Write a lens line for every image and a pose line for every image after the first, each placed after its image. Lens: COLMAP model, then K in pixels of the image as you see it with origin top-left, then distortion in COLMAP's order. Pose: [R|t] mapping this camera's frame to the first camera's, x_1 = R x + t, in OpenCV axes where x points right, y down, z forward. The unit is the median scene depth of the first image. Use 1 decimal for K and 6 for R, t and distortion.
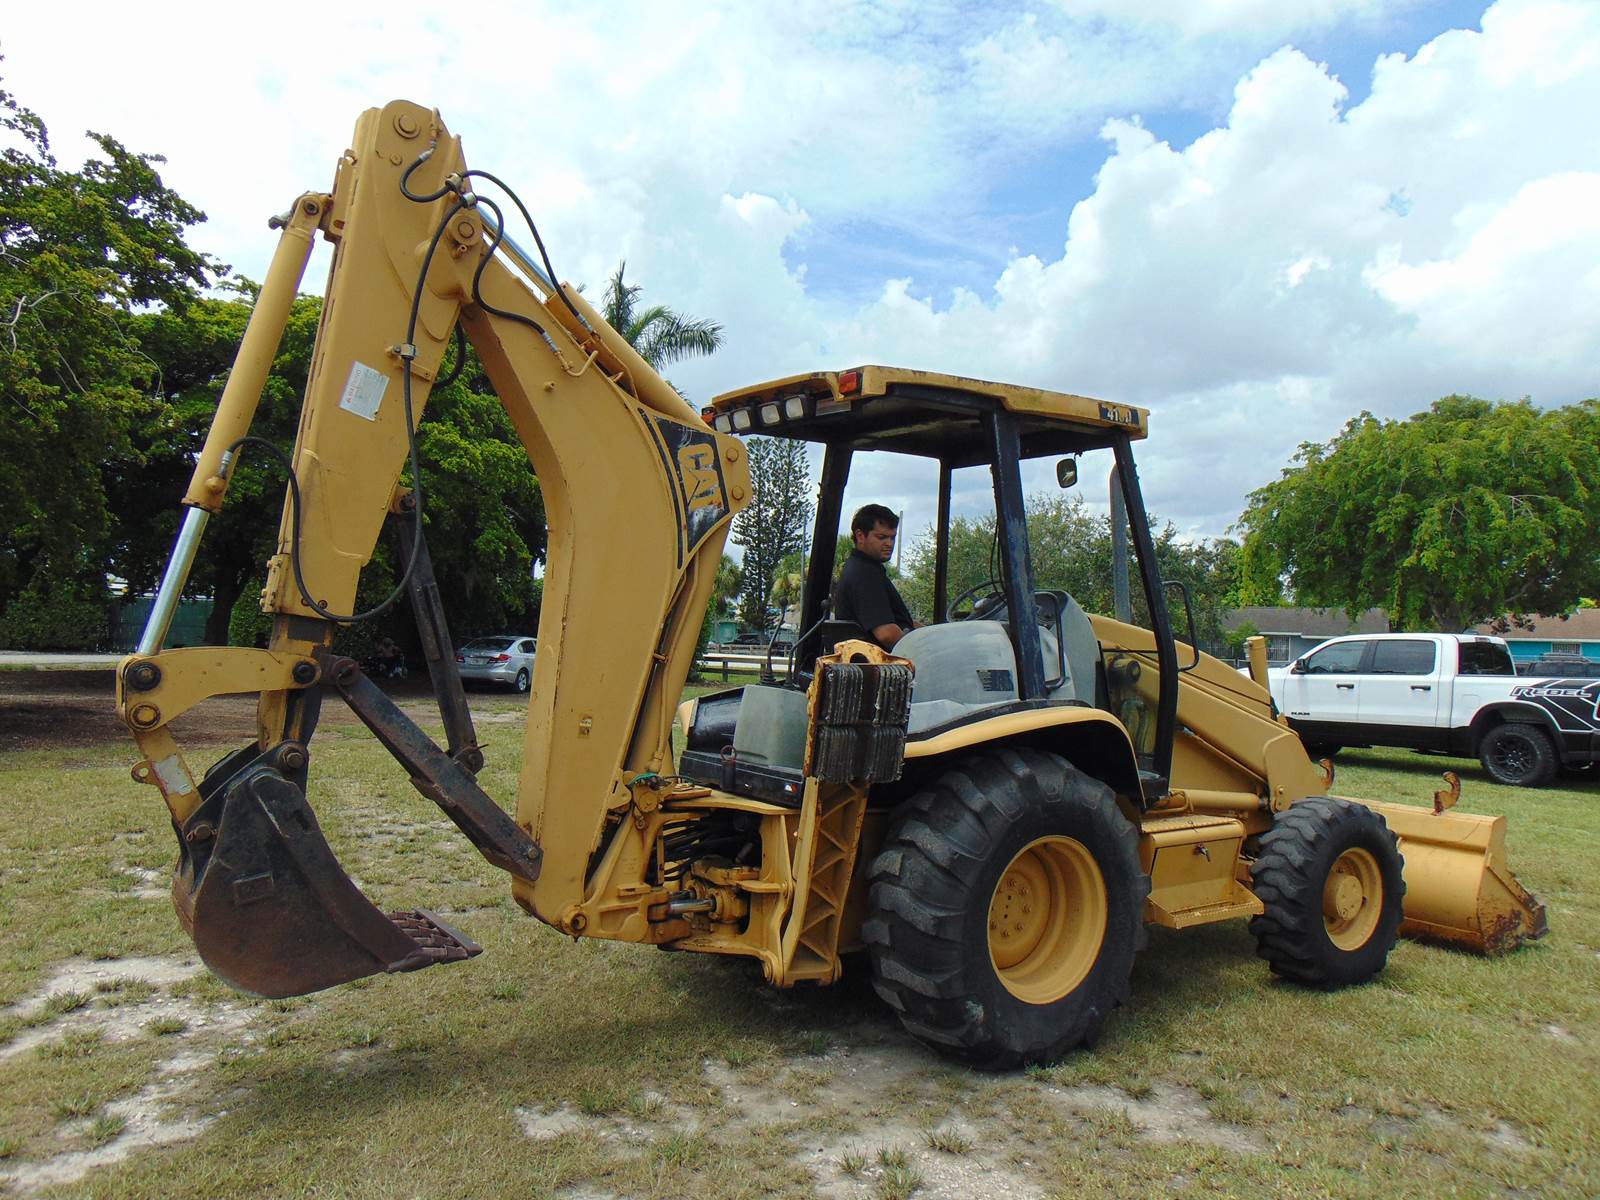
lens RADIAL K [[1196.5, 0, 803.1], [0, 1196.5, 601.0], [0, 0, 1]] dist [-0.030916, 0.066226]
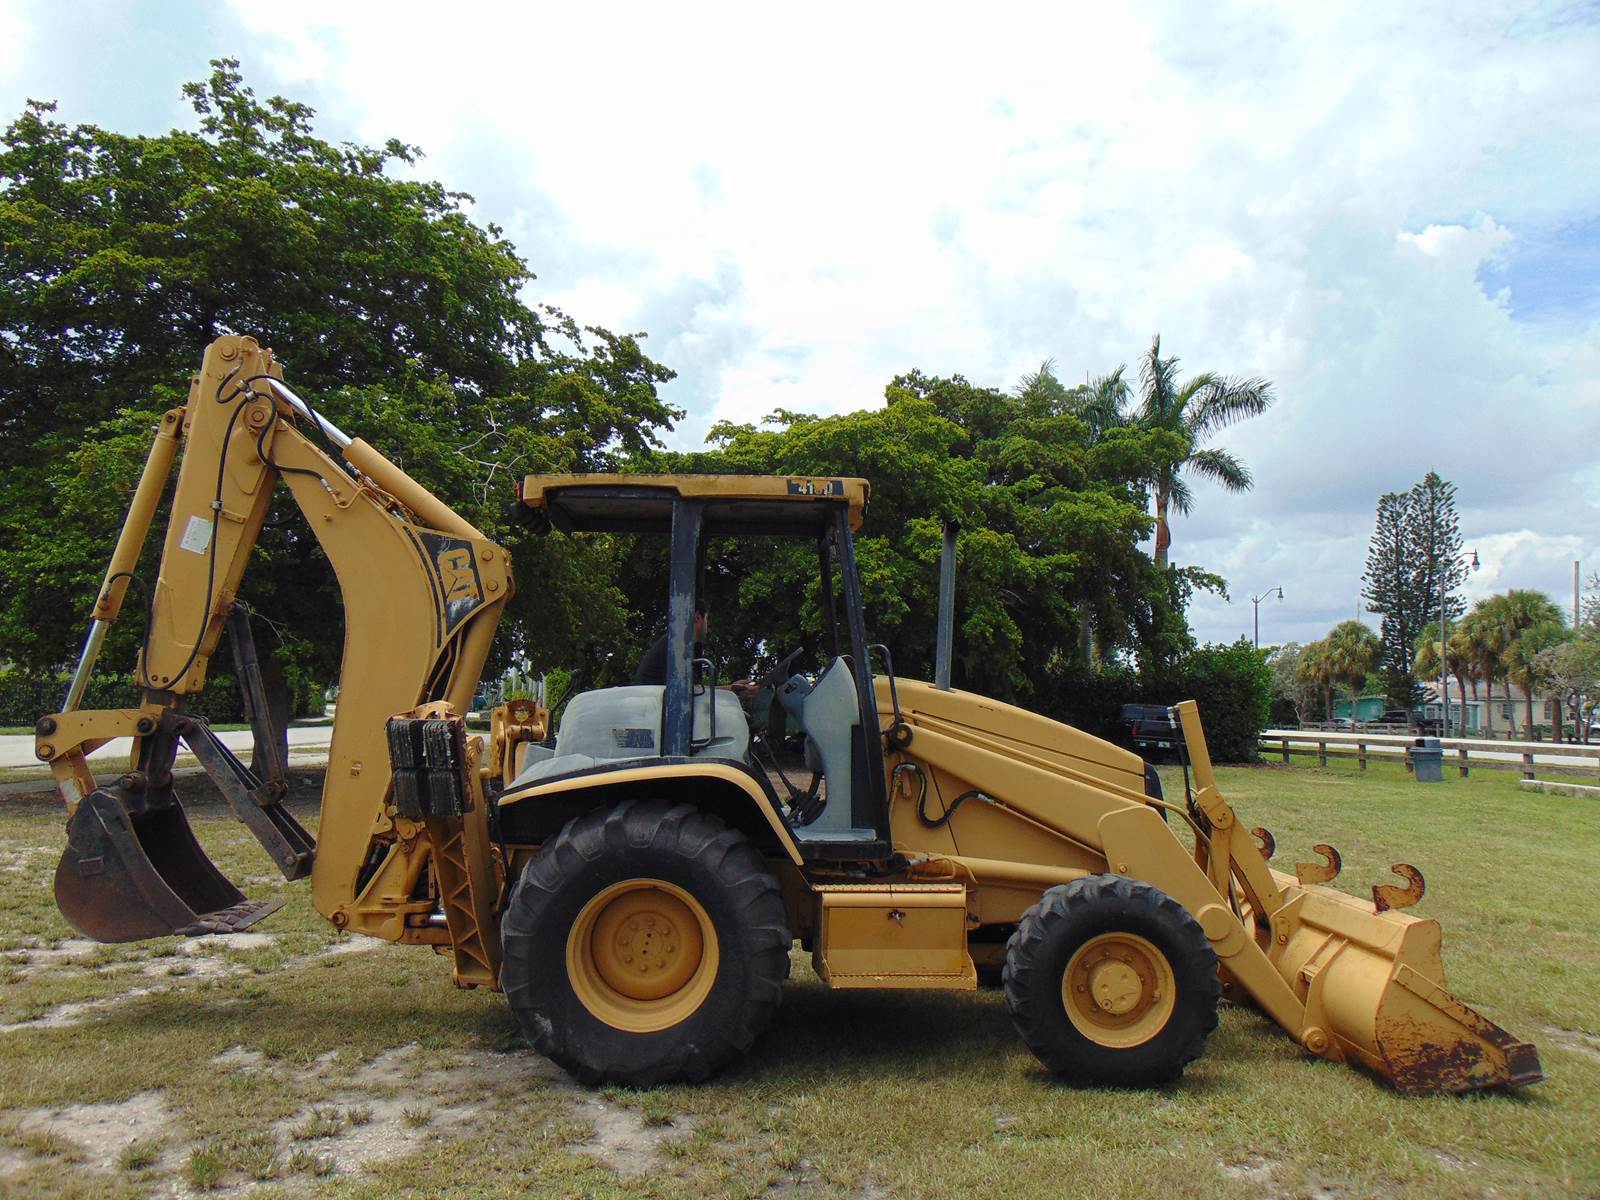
lens RADIAL K [[1196.5, 0, 804.1], [0, 1196.5, 608.5], [0, 0, 1]] dist [-0.030916, 0.066226]
pose [[0.852227, -0.057625, -0.519989, 0.166254], [0.025255, 0.997288, -0.069128, 0.005110], [0.522562, 0.045780, 0.851371, 0.022791]]
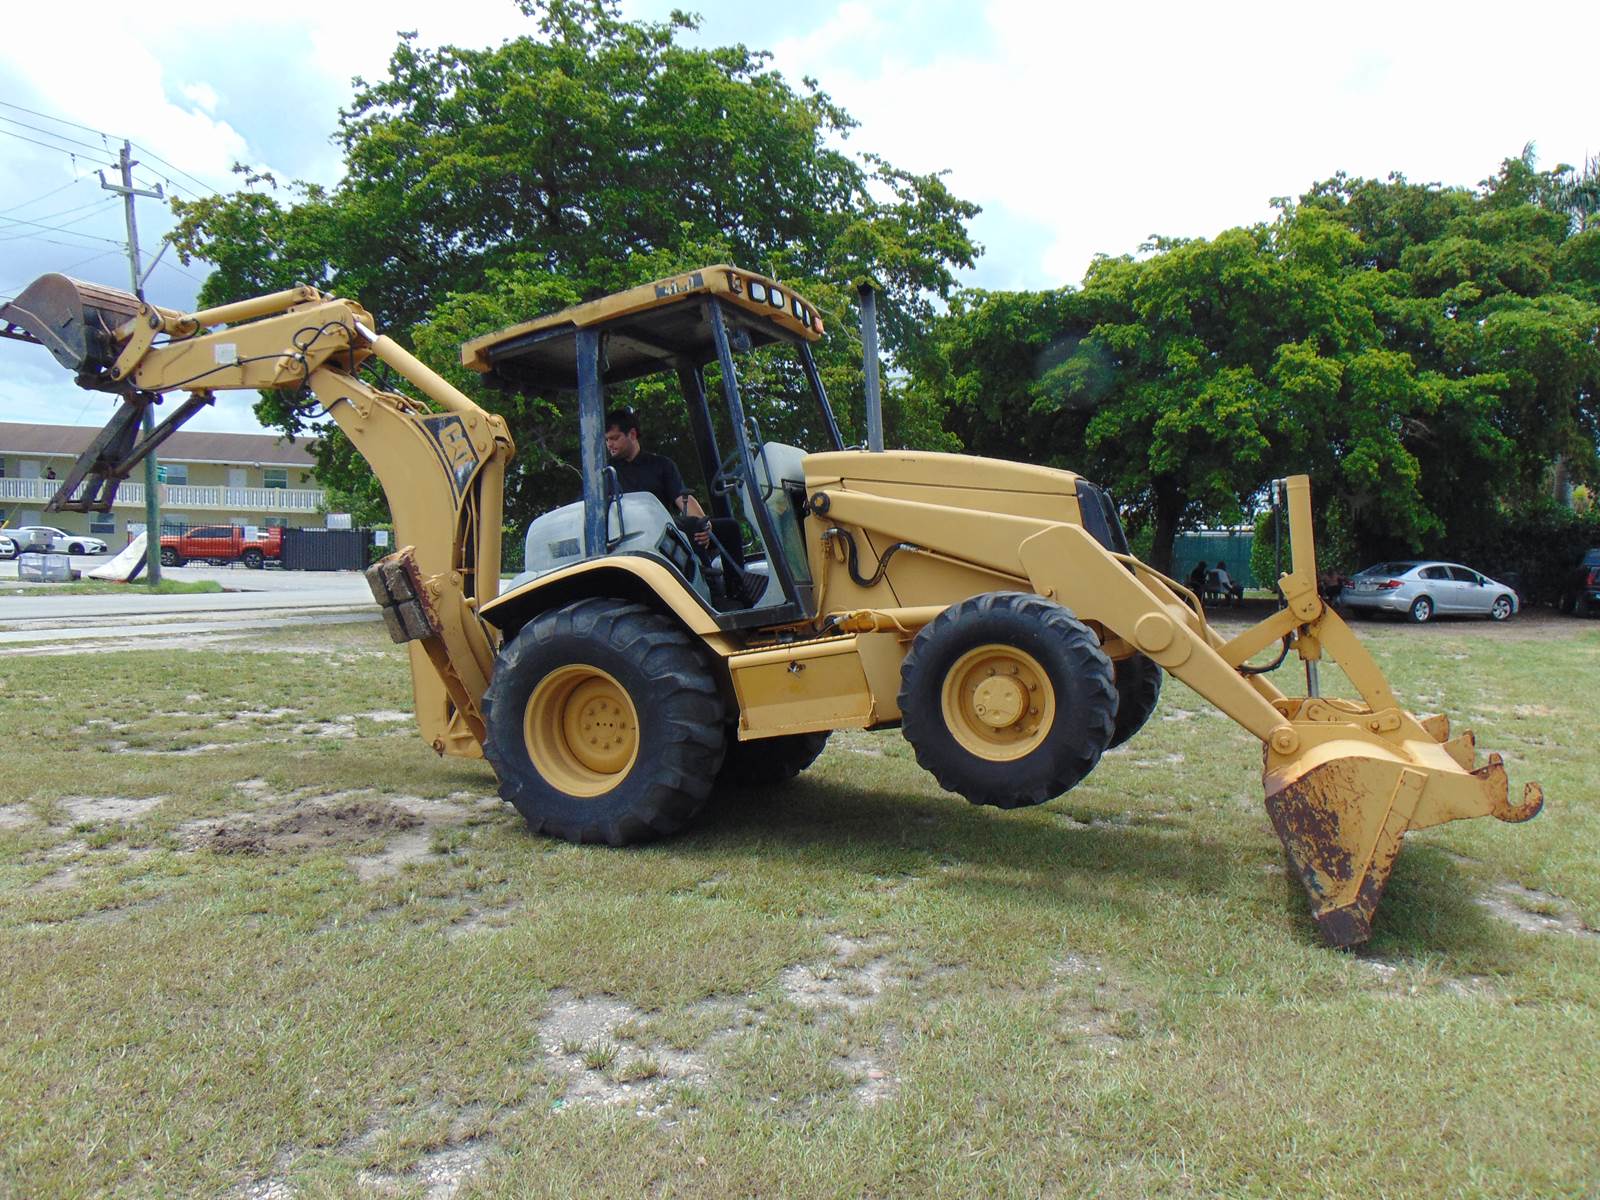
lens RADIAL K [[1196.5, 0, 802.8], [0, 1196.5, 608.1], [0, 0, 1]] dist [-0.030916, 0.066226]
pose [[0.580715, 0.018158, -0.813904, 0.265346], [0.026338, 0.998809, 0.041075, 0.017805], [0.813681, -0.045290, 0.579545, 0.097846]]
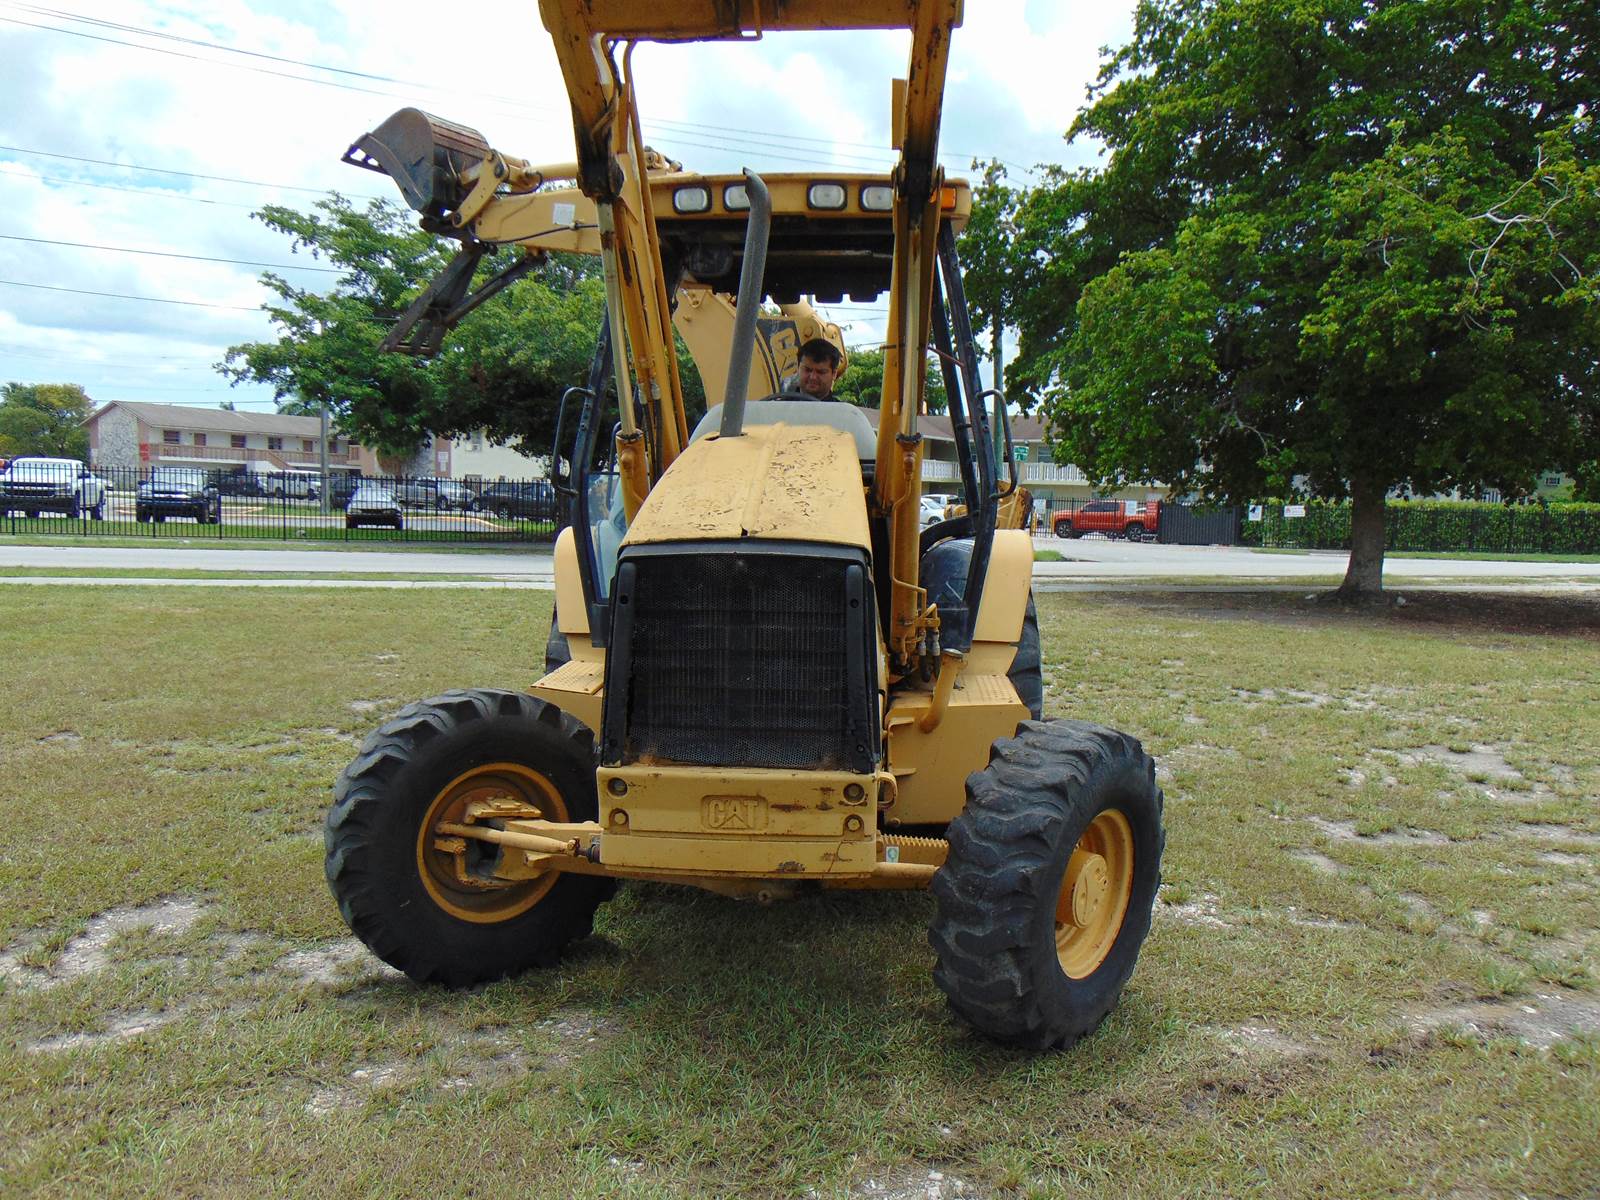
lens RADIAL K [[1196.5, 0, 812.6], [0, 1196.5, 614.7], [0, 0, 1]] dist [-0.030916, 0.066226]
pose [[-0.156127, 0.053402, -0.986292, 0.272653], [0.004738, 0.998566, 0.053316, 0.023090], [0.987726, 0.003651, -0.156156, 0.270385]]
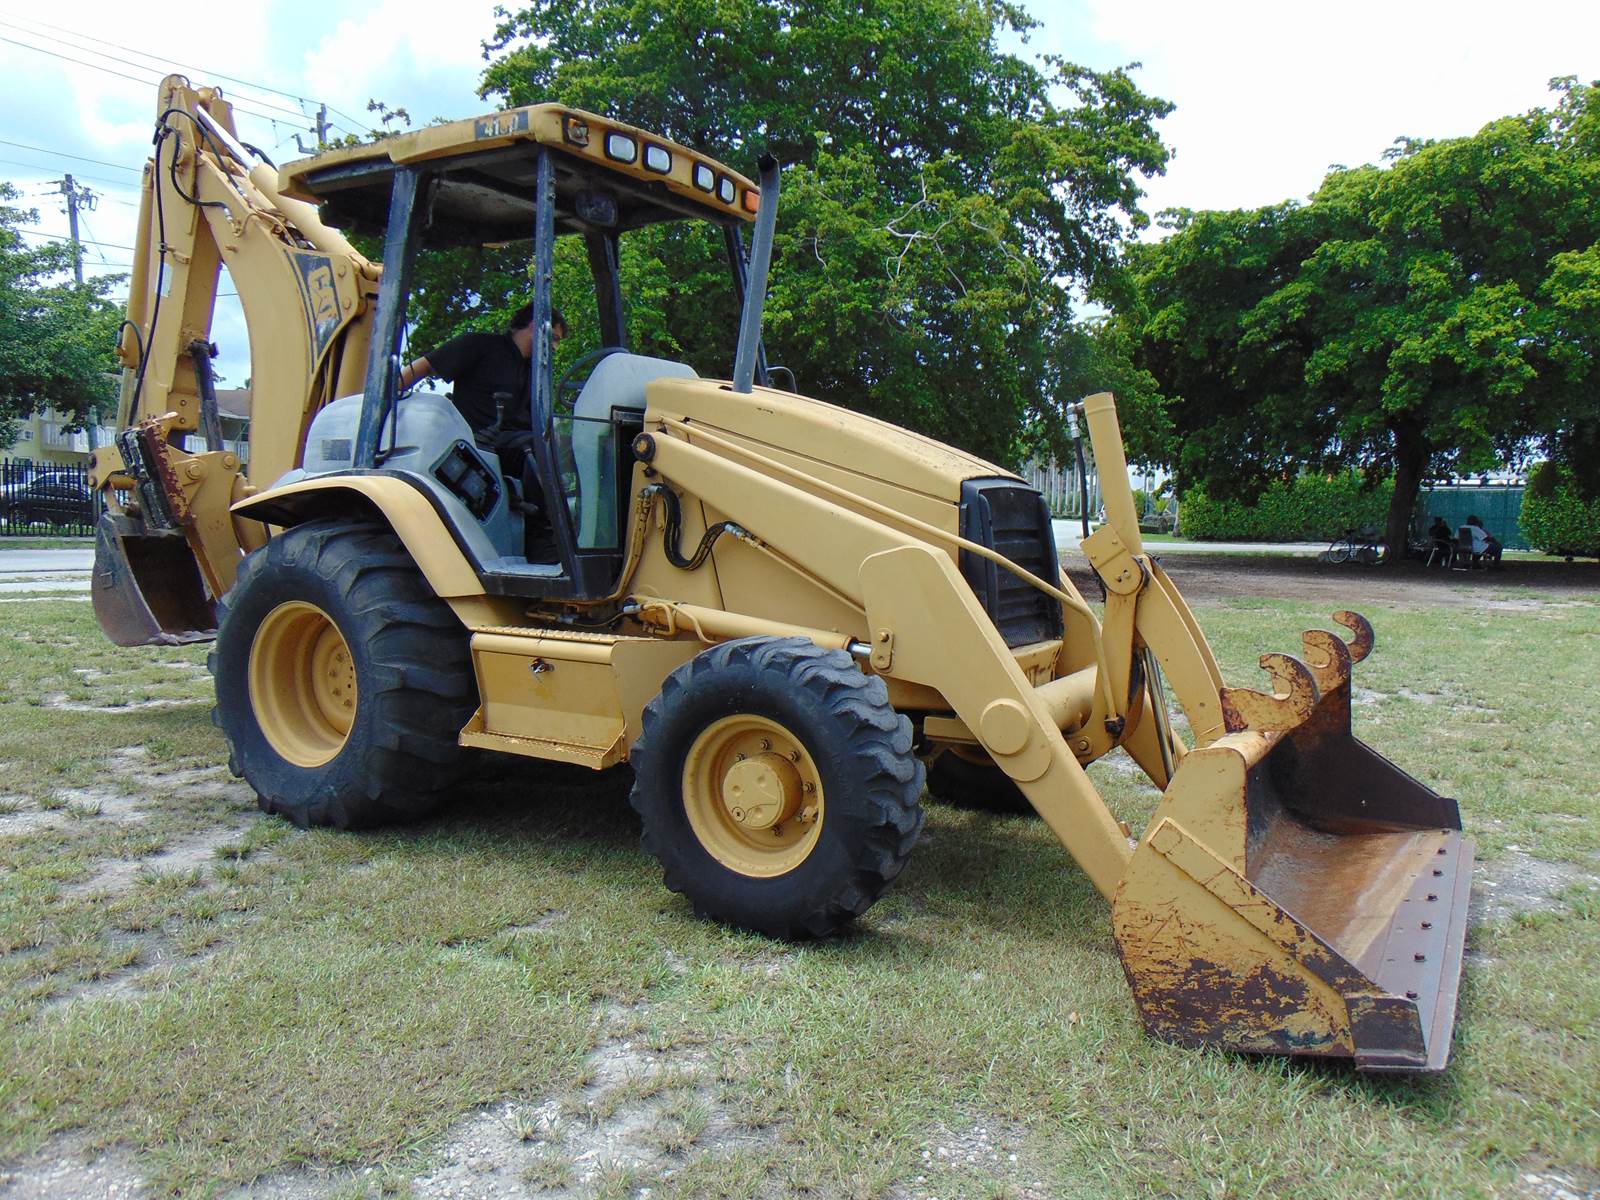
lens RADIAL K [[1196.5, 0, 802.4], [0, 1196.5, 603.0], [0, 0, 1]] dist [-0.030916, 0.066226]
pose [[0.418017, 0.048124, -0.907164, 0.230644], [0.024121, 0.997656, 0.064039, 0.025989], [0.908119, -0.048651, 0.415876, 0.174487]]
